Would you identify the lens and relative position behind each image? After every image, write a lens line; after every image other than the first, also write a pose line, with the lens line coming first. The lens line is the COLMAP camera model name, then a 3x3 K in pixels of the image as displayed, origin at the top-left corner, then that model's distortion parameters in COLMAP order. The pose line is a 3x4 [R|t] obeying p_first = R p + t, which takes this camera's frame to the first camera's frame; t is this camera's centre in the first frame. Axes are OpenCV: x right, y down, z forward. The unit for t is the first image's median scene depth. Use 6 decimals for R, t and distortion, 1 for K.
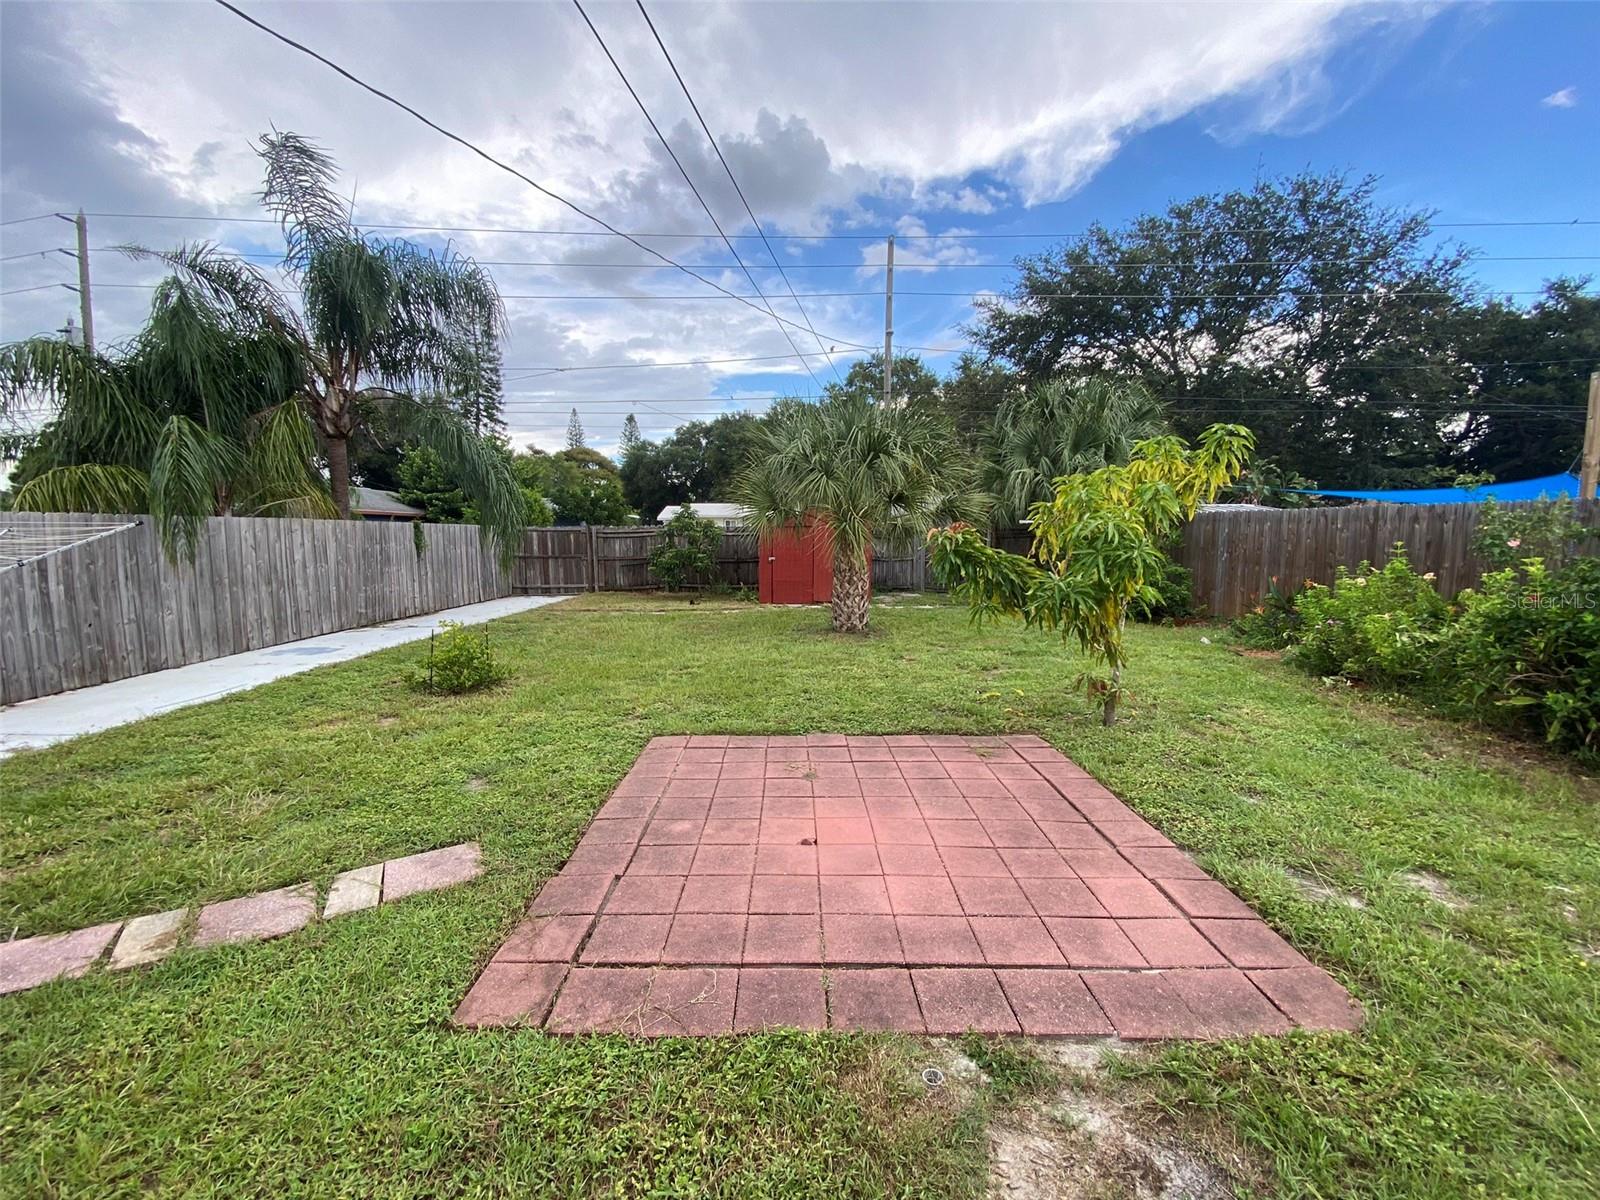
lens RADIAL K [[629.2, 0, 805.7], [0, 629.2, 596.2], [0, 0, 1]] dist [0.017059, -0.016046]
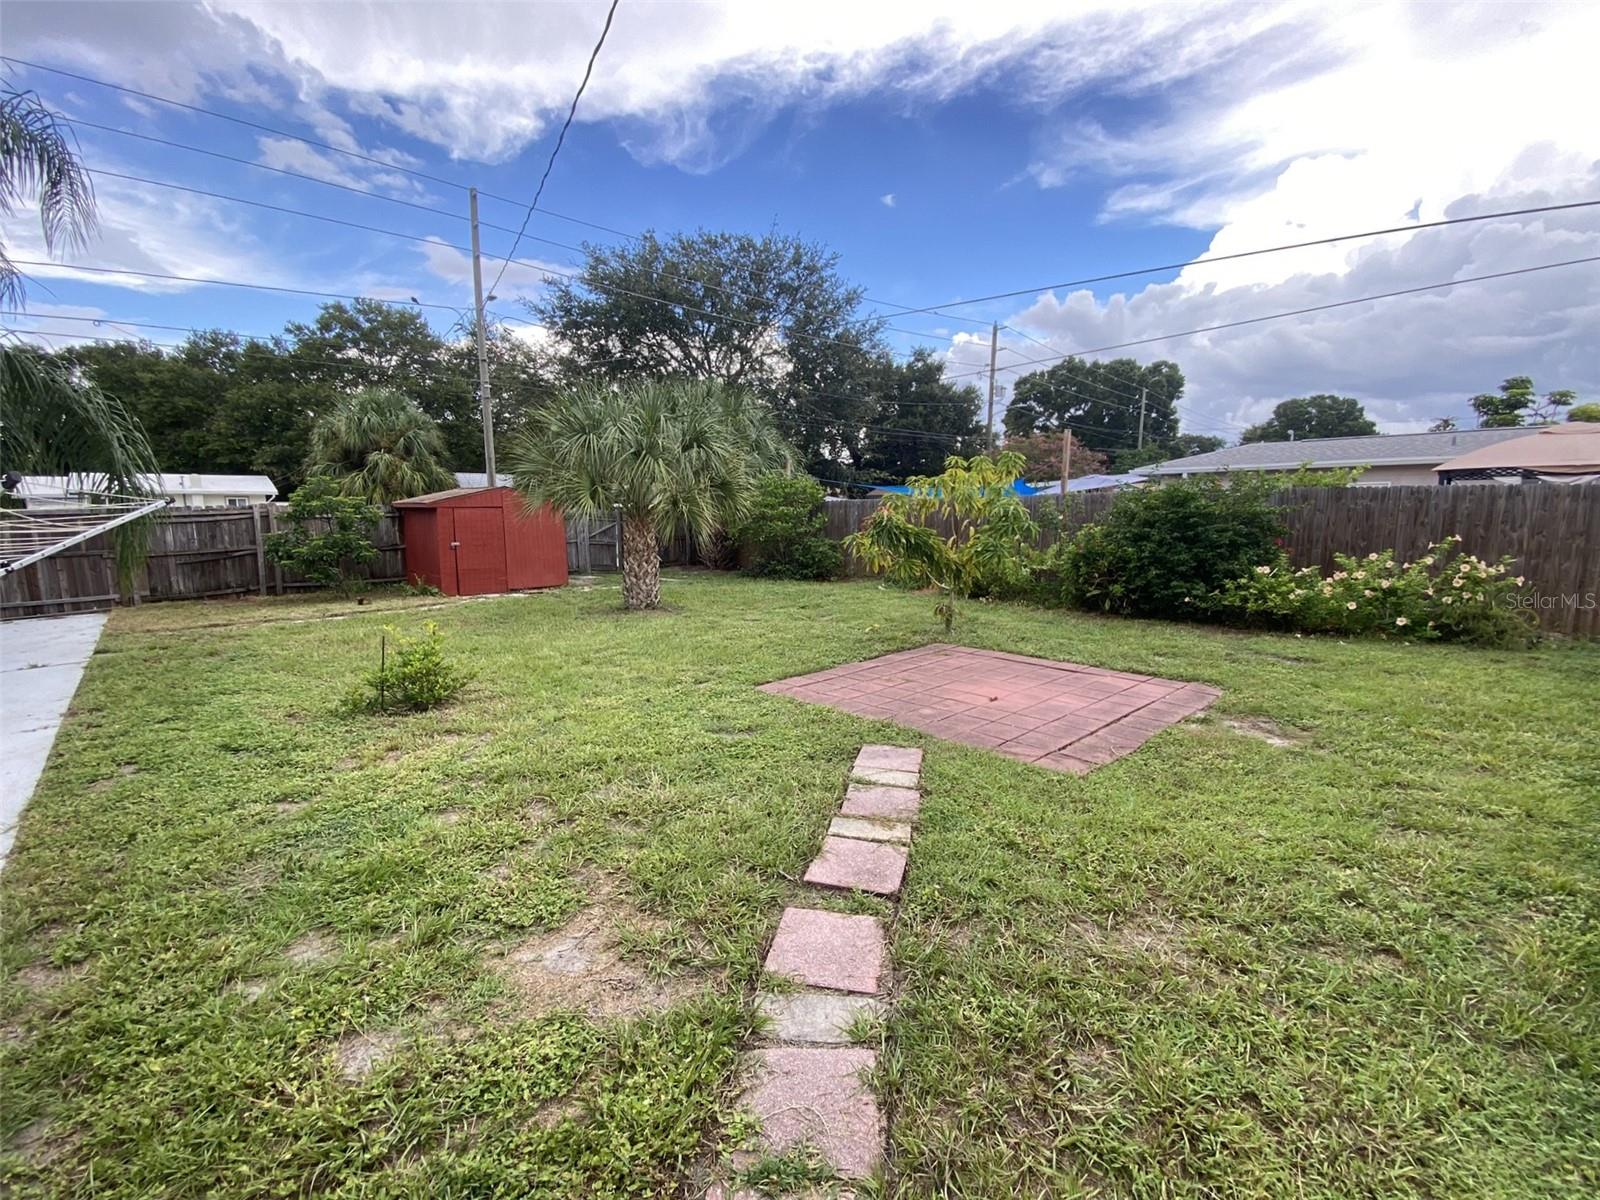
lens RADIAL K [[629.2, 0, 805.7], [0, 629.2, 596.2], [0, 0, 1]] dist [0.017059, -0.016046]
pose [[0.747565, -0.088970, 0.658203, -0.279391], [0.071355, 0.996010, 0.053588, -0.000730], [-0.660344, 0.006906, 0.750931, 0.016041]]
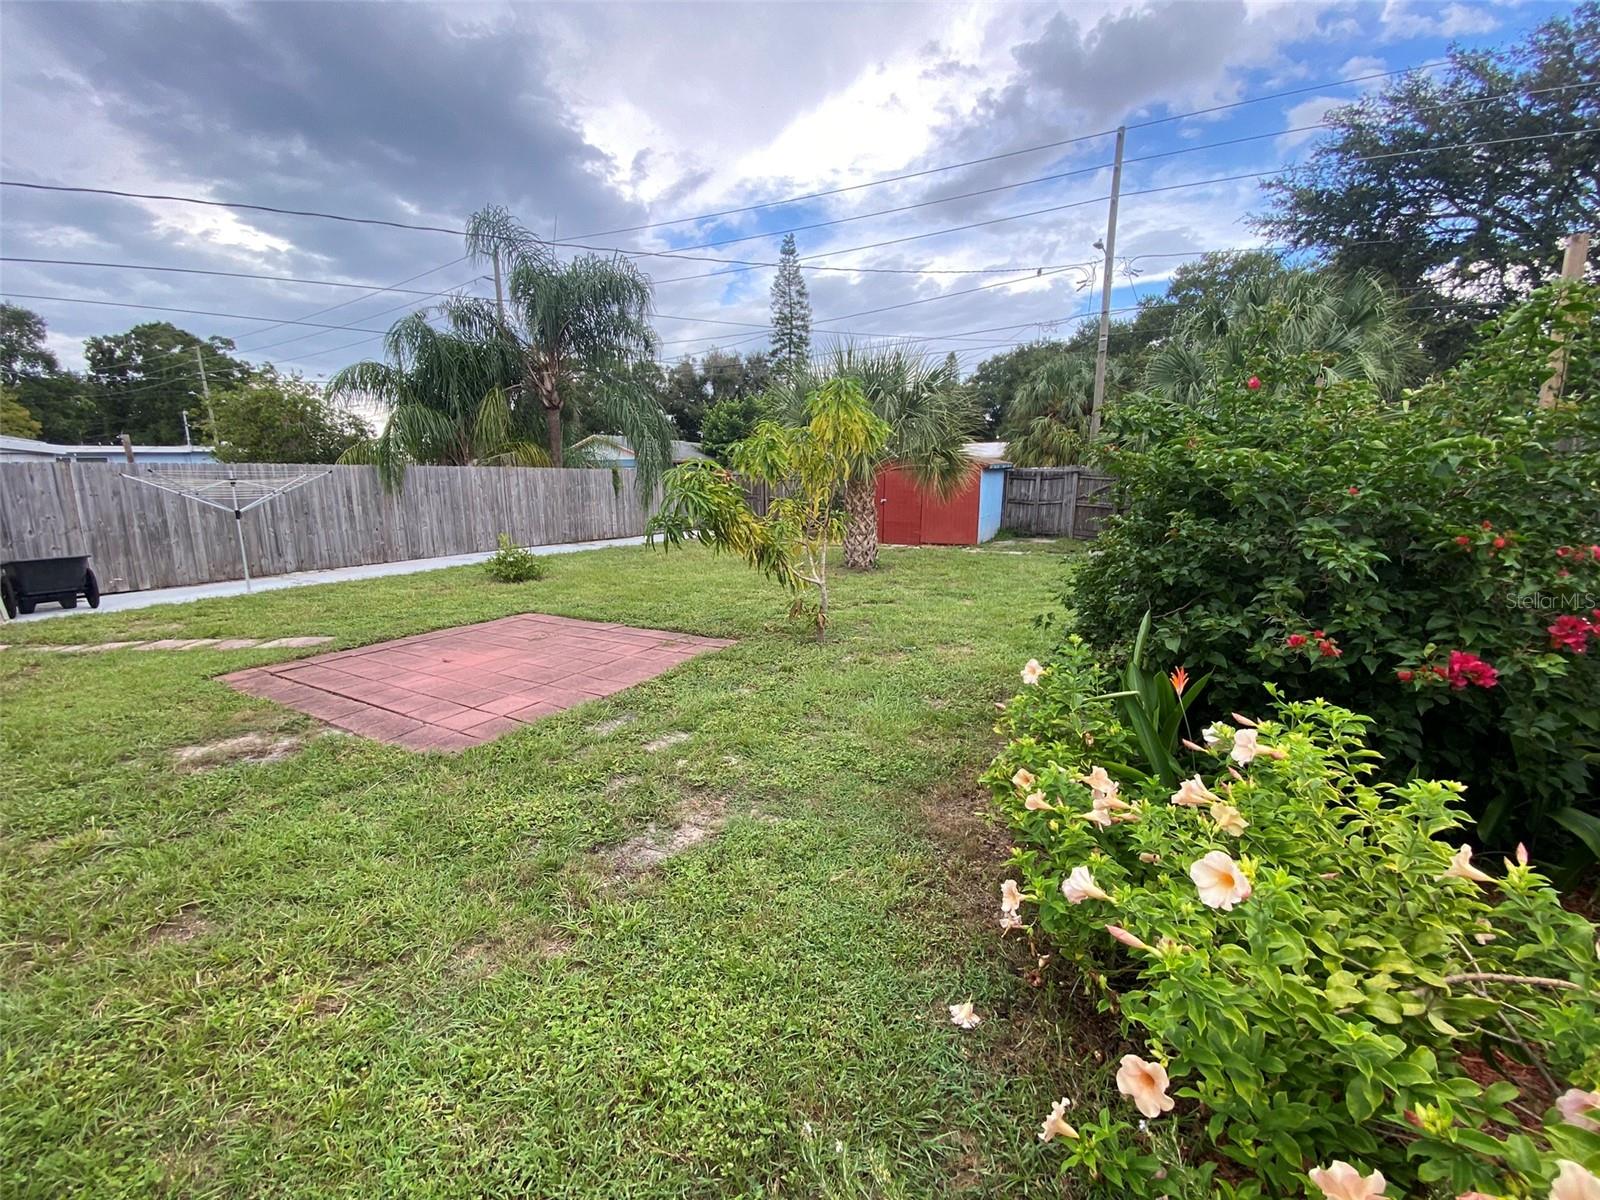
lens RADIAL K [[647.3, 0, 831.6], [0, 647.3, 601.0], [0, 0, 1]] dist [0.001317, -0.022152]
pose [[0.880704, 0.084061, -0.466148, 0.331701], [-0.041142, 0.993983, 0.101516, 0.002453], [0.471876, -0.070227, 0.878863, -0.004456]]
